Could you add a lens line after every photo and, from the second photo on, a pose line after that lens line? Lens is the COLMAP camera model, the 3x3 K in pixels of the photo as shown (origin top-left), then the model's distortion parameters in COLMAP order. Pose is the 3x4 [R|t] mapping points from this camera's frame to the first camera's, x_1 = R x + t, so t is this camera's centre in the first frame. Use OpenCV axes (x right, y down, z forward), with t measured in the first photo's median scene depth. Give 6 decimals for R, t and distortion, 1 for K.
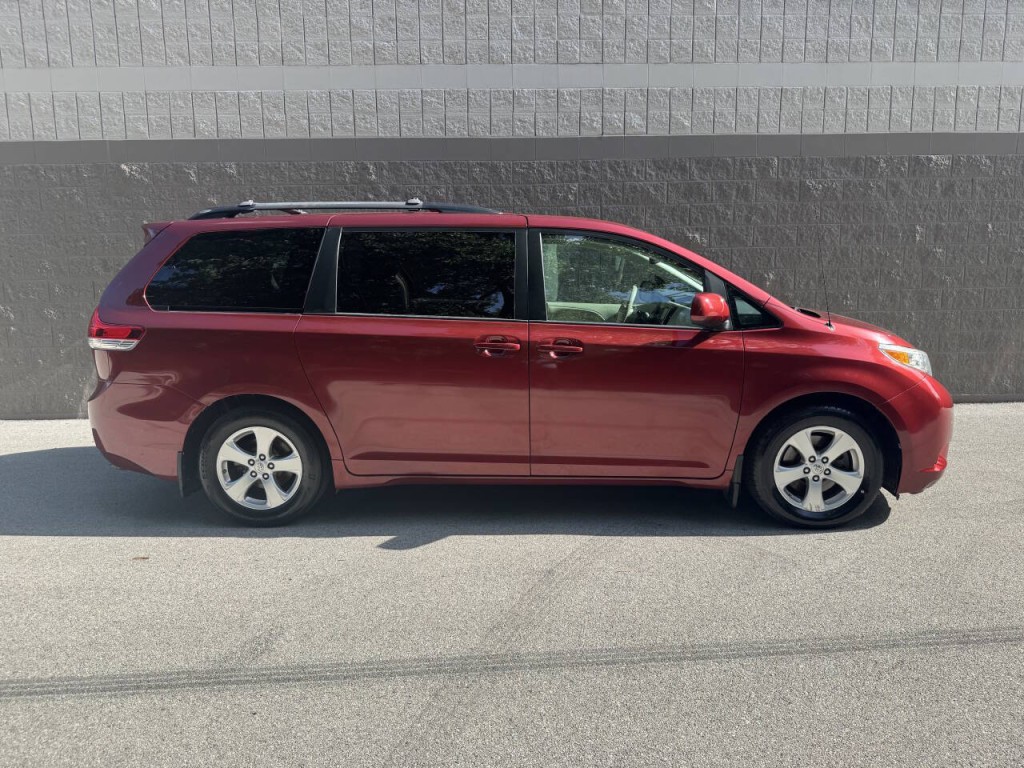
lens RADIAL K [[730.8, 0, 518.0], [0, 730.8, 390.5], [0, 0, 1]] dist [0.019828, -0.024168]
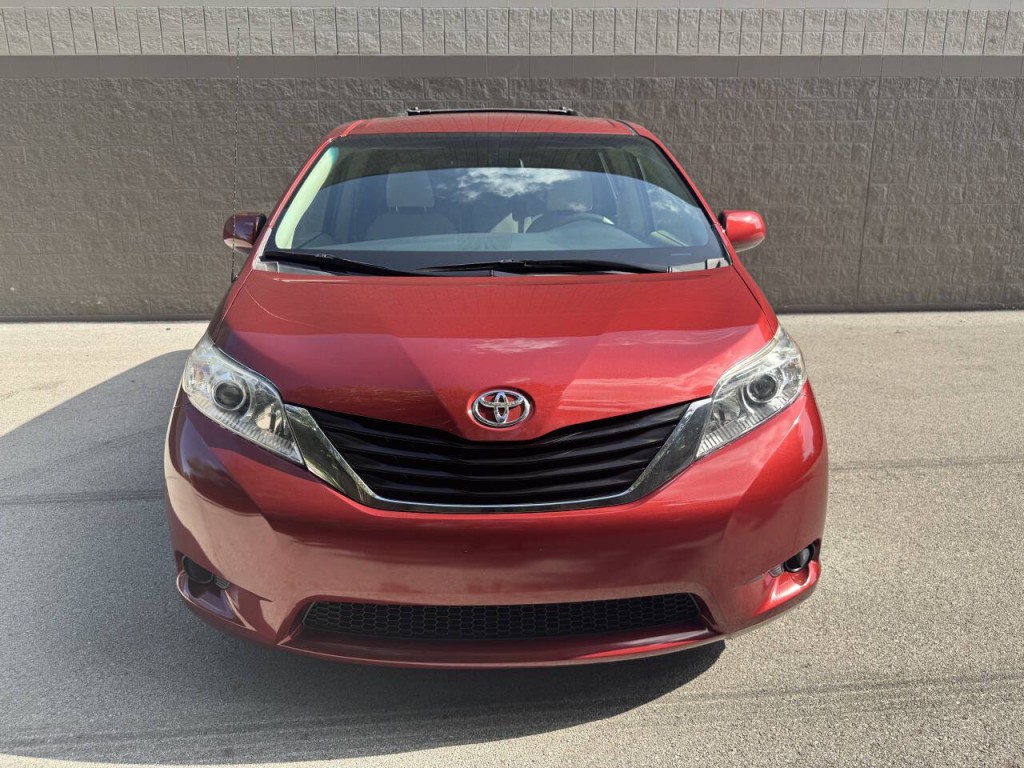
lens RADIAL K [[730.8, 0, 510.3], [0, 730.8, 387.3], [0, 0, 1]] dist [0.019828, -0.024168]
pose [[0.999945, 0.005492, 0.008903, 0.354489], [-0.006328, 0.995290, 0.096733, 0.021893], [-0.008329, -0.096784, 0.995271, -0.090145]]
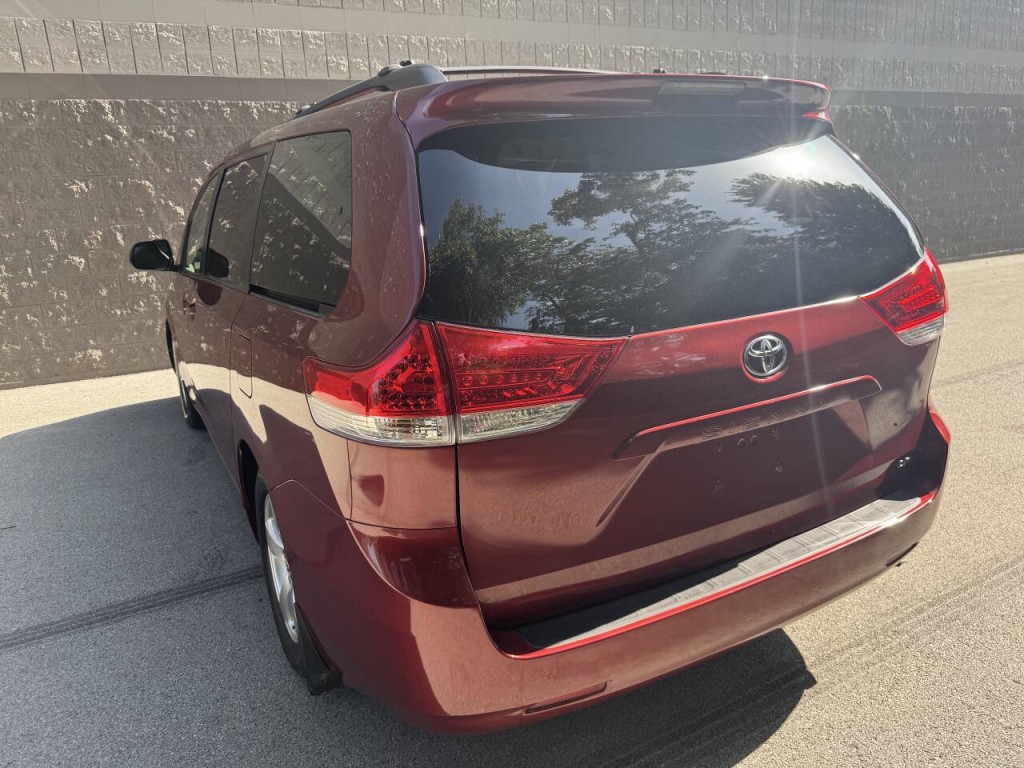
lens RADIAL K [[730.8, 0, 511.1], [0, 730.8, 382.7], [0, 0, 1]] dist [0.019828, -0.024168]
pose [[0.905651, -0.135792, 0.401692, -0.155921], [0.111827, 0.990285, 0.082644, 0.020198], [-0.409012, -0.029927, 0.912038, -0.061760]]
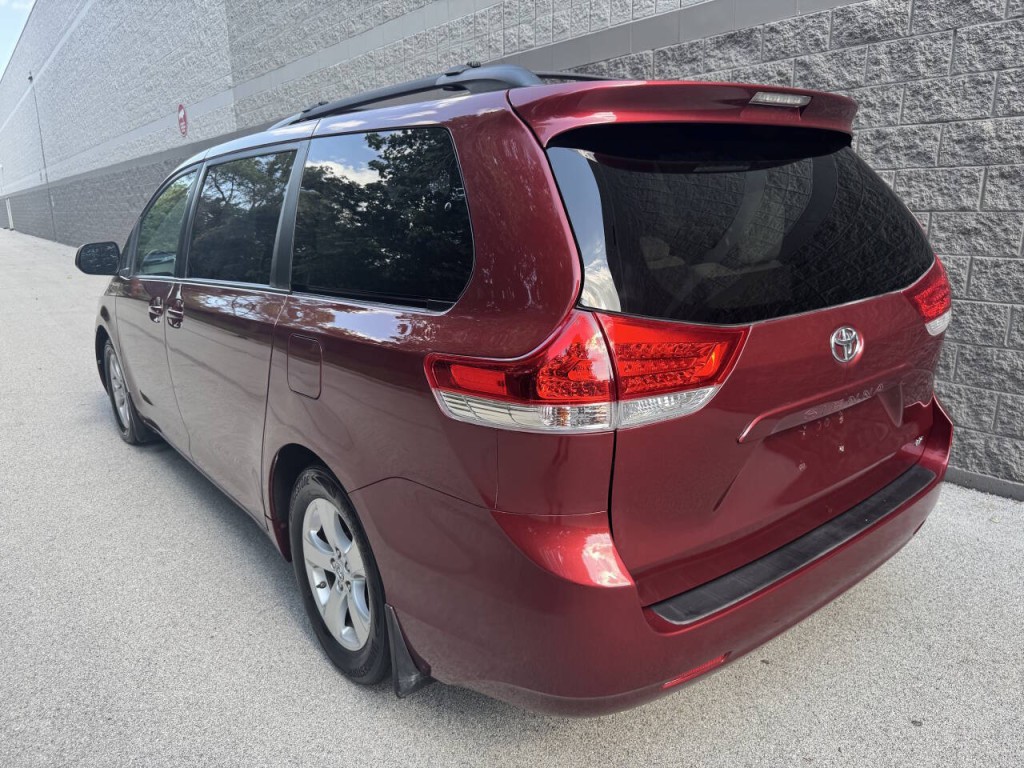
lens RADIAL K [[730.8, 0, 503.9], [0, 730.8, 384.6], [0, 0, 1]] dist [0.019828, -0.024168]
pose [[0.571314, 0.203730, -0.795043, 0.909276], [-0.133093, 0.978877, 0.155198, -0.093961], [0.809868, 0.017148, 0.586362, 0.480289]]
